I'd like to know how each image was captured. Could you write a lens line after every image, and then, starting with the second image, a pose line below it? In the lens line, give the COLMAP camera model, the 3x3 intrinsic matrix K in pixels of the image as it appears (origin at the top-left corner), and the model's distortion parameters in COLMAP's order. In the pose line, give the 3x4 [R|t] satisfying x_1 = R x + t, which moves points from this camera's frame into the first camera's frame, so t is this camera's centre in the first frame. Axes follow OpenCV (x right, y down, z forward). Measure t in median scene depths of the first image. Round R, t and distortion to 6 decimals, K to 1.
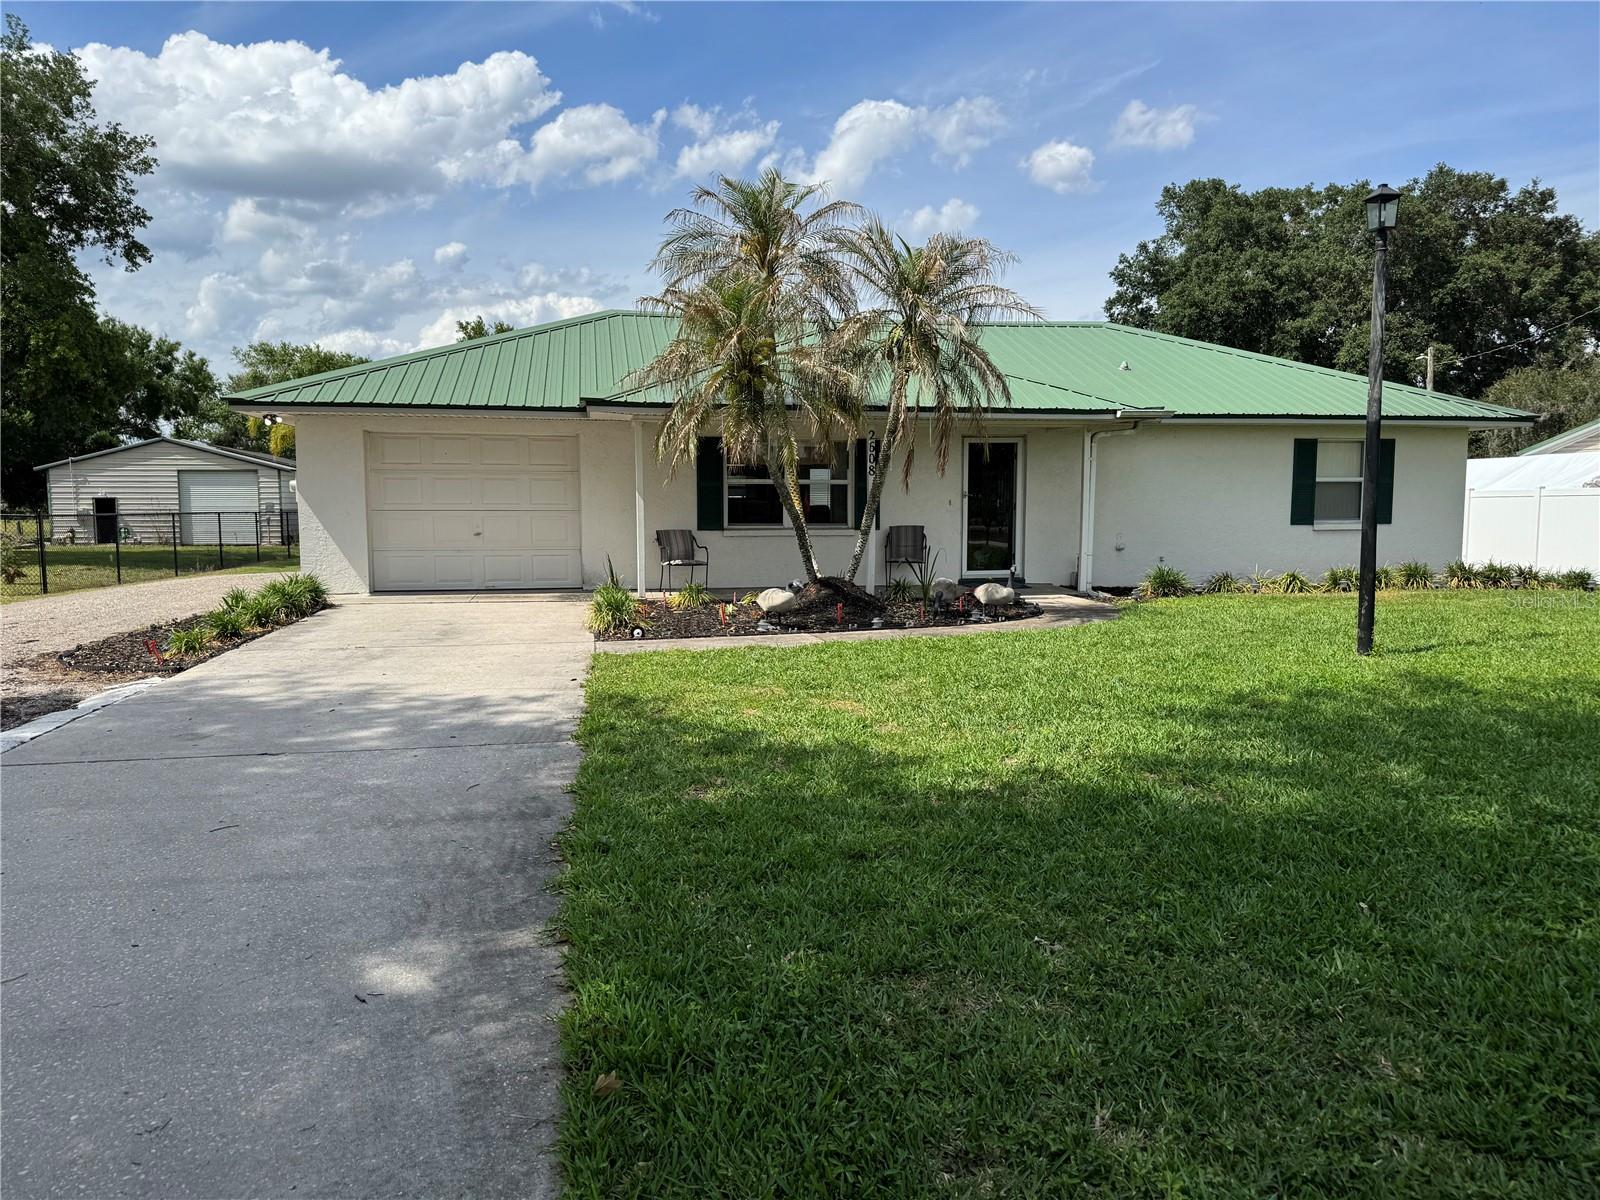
lens RADIAL K [[1110.2, 0, 810.1], [0, 1110.2, 603.2], [0, 0, 1]] dist [0.055202, -0.053130]
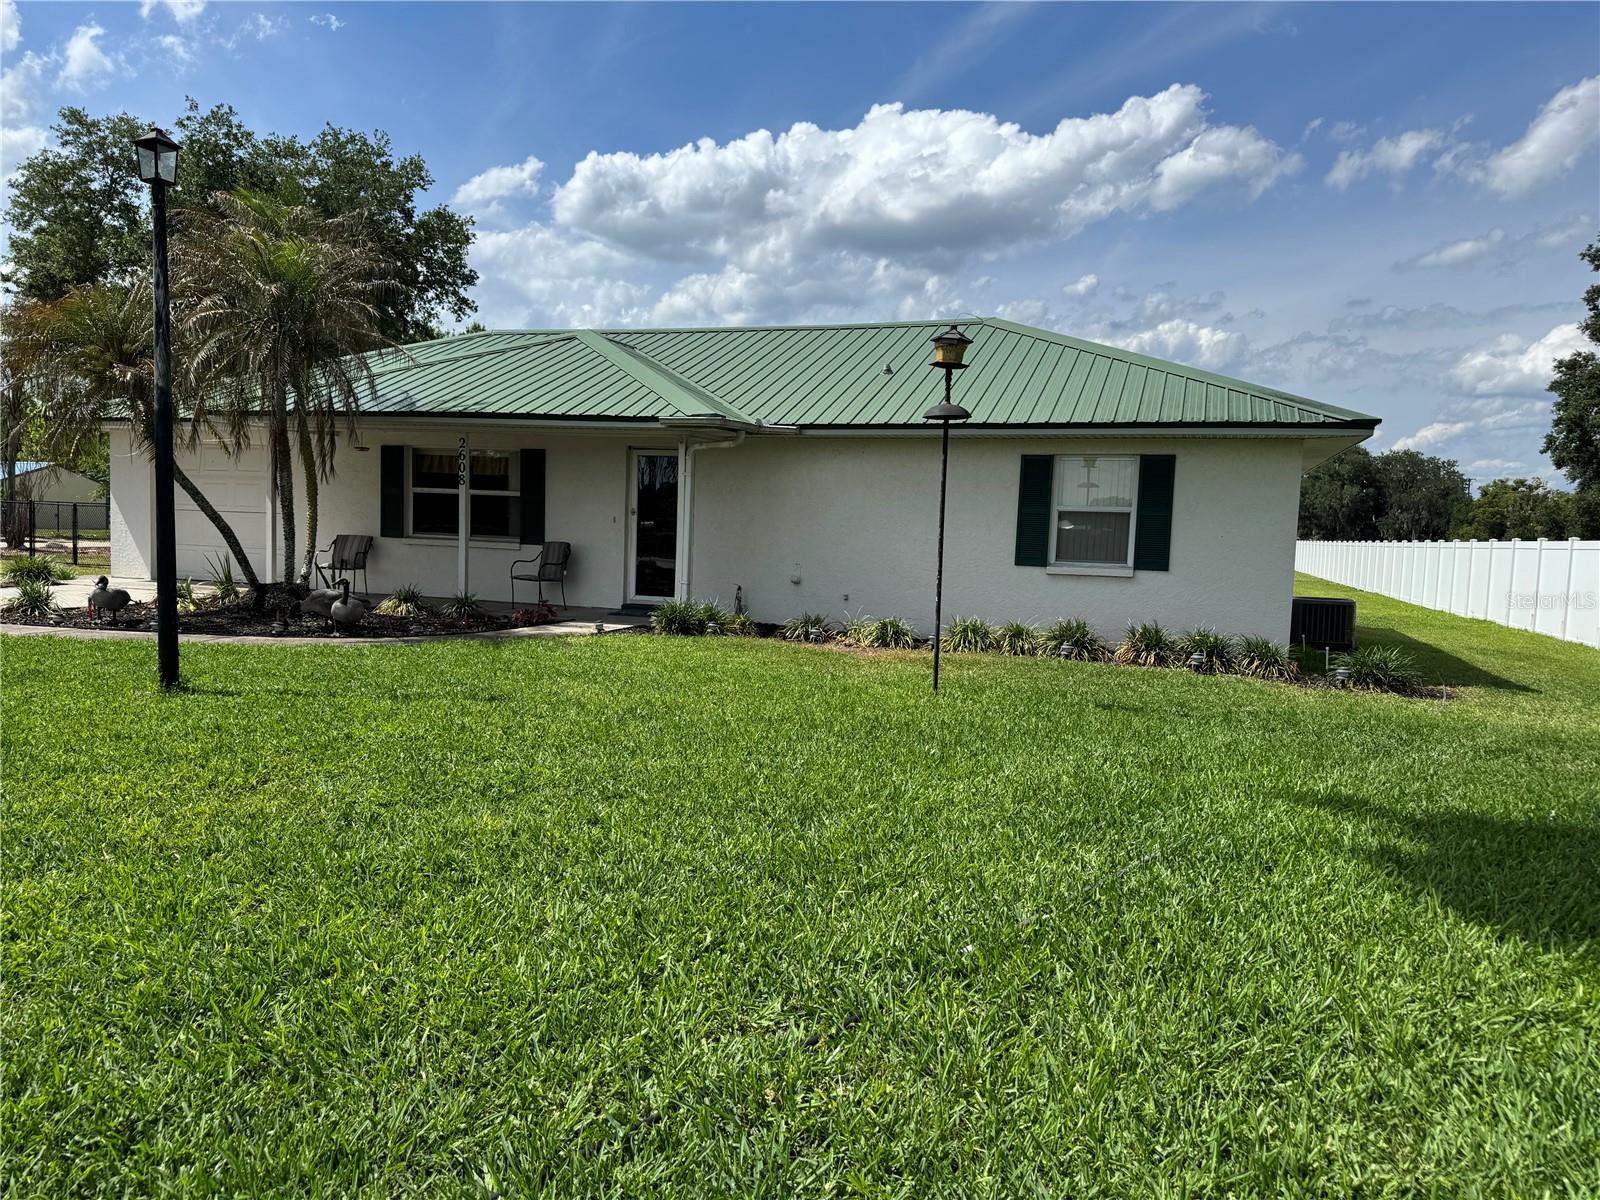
lens RADIAL K [[1112.7, 0, 801.0], [0, 1112.7, 605.6], [0, 0, 1]] dist [0.126849, -0.202490]
pose [[0.860440, 0.071070, -0.504571, 0.692198], [-0.083994, 0.996462, -0.002880, -0.028041], [0.502581, 0.044859, 0.863365, 0.262255]]
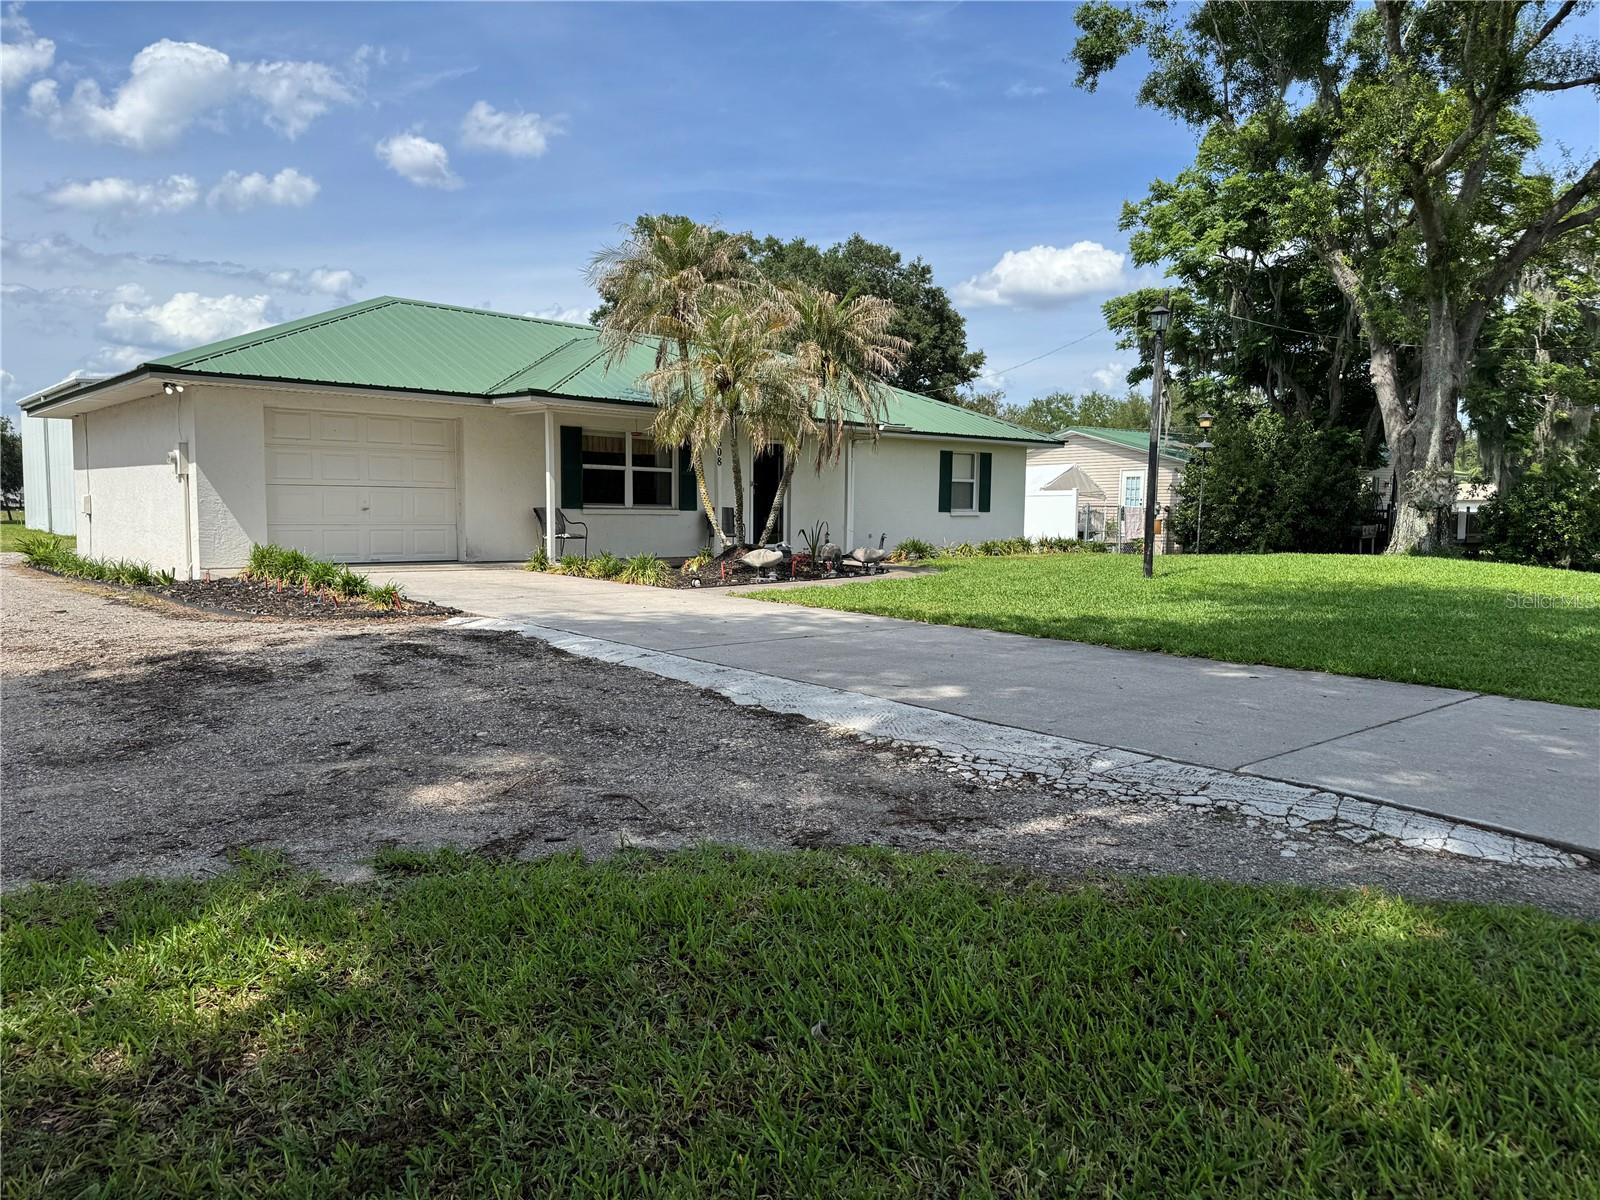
lens RADIAL K [[1121.5, 0, 796.1], [0, 1121.5, 609.0], [0, 0, 1]] dist [0.067746, -0.086883]
pose [[0.856868, -0.032706, 0.514497, -0.444367], [0.031732, 0.999439, 0.010687, 0.029726], [-0.514558, 0.007169, 0.857425, -0.105266]]
